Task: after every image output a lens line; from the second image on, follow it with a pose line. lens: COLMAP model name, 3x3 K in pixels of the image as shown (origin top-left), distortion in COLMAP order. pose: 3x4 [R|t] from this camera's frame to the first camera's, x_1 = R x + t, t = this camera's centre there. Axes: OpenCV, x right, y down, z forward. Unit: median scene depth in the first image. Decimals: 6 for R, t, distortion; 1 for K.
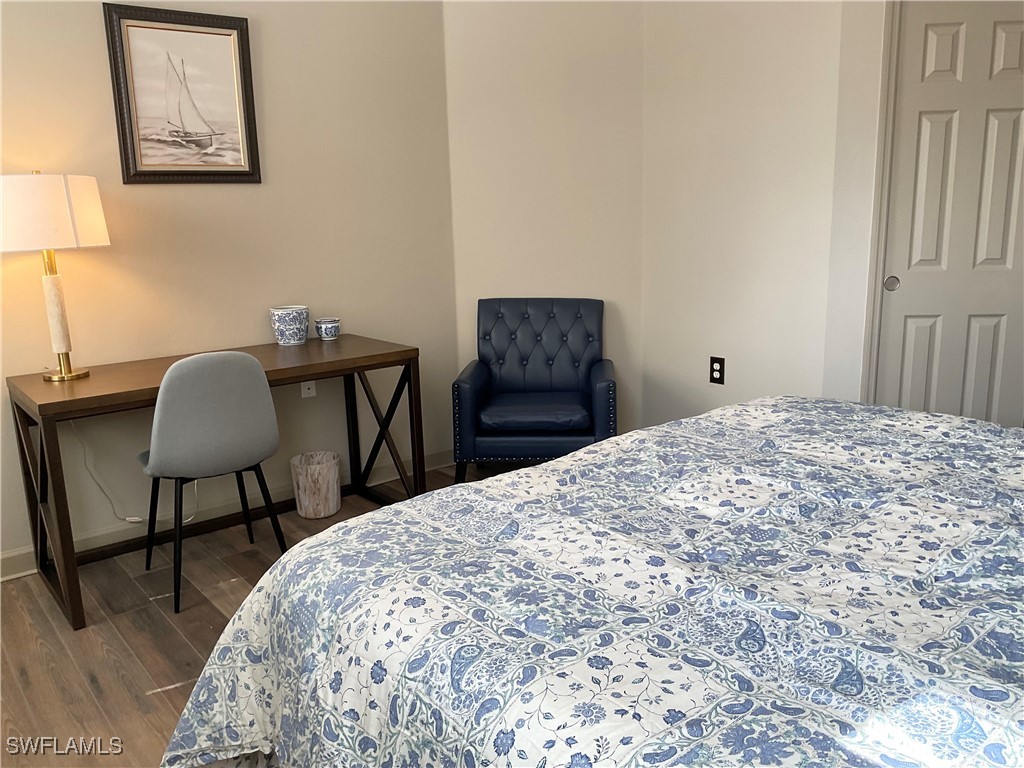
lens RADIAL K [[836.3, 0, 512.0], [0, 836.3, 382.8], [0, 0, 1]] dist [0.064021, -0.107511]
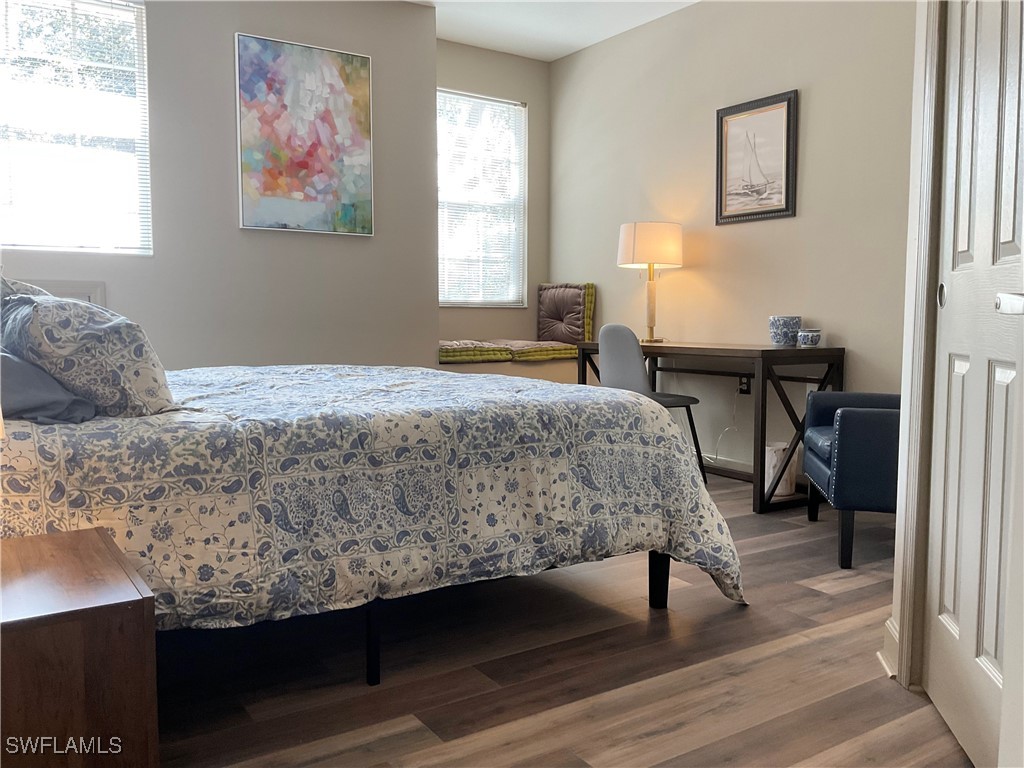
lens RADIAL K [[836.3, 0, 511.7], [0, 836.3, 383.9], [0, 0, 1]] dist [0.064021, -0.107511]
pose [[-0.079607, 0.112886, -0.990414, 1.050306], [-0.209331, 0.969519, 0.127330, -0.073131], [0.974599, 0.217461, -0.053550, 0.756853]]
